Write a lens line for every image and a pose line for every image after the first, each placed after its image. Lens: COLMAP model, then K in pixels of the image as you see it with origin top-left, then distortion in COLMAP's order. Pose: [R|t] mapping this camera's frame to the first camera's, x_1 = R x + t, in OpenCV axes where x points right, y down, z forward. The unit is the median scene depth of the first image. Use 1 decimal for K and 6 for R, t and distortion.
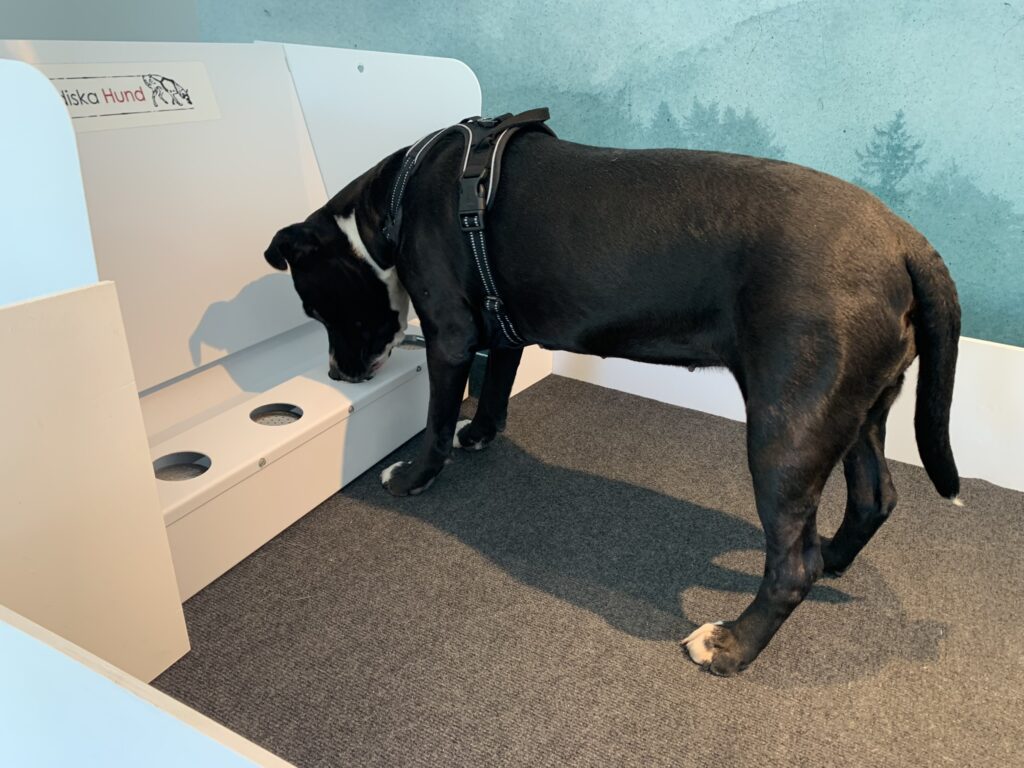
lens RADIAL K [[786.3, 0, 498.2], [0, 786.3, 377.0], [0, 0, 1]] dist [0.003040, 0.009730]
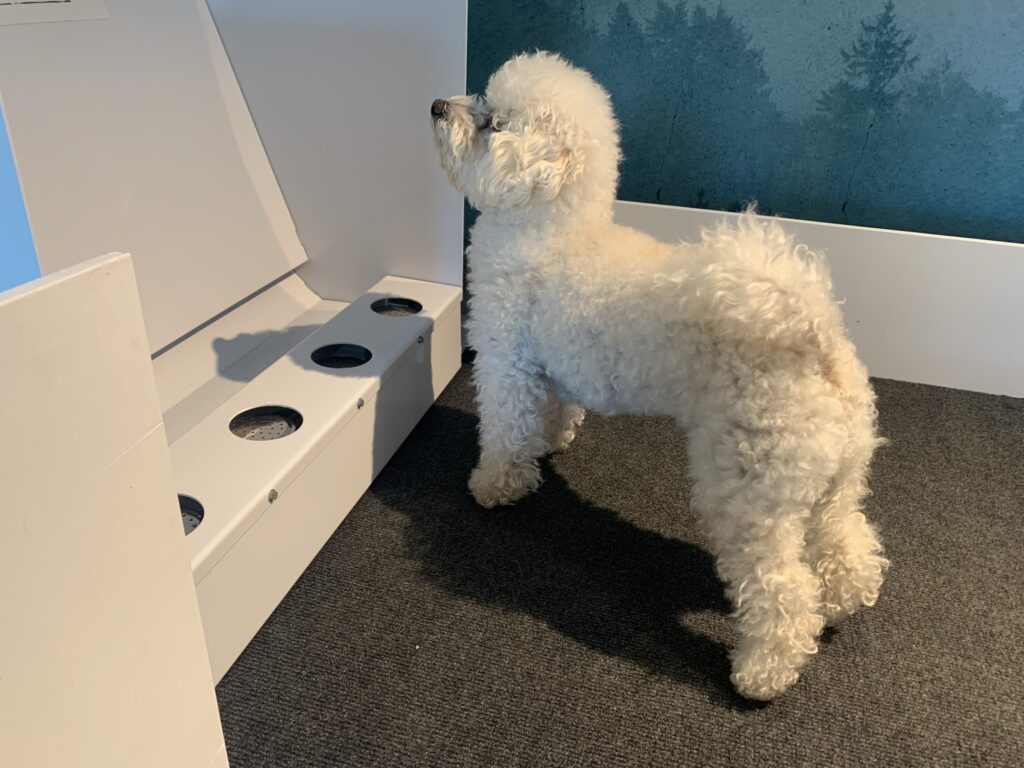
lens RADIAL K [[787.8, 0, 512.0], [0, 787.8, 384.0], [0, 0, 1]] dist [0.003135, -0.000677]
pose [[0.977422, -0.109742, 0.180563, -0.124403], [0.096472, 0.992057, 0.080728, -0.016780], [-0.187988, -0.061486, 0.980245, 0.162621]]
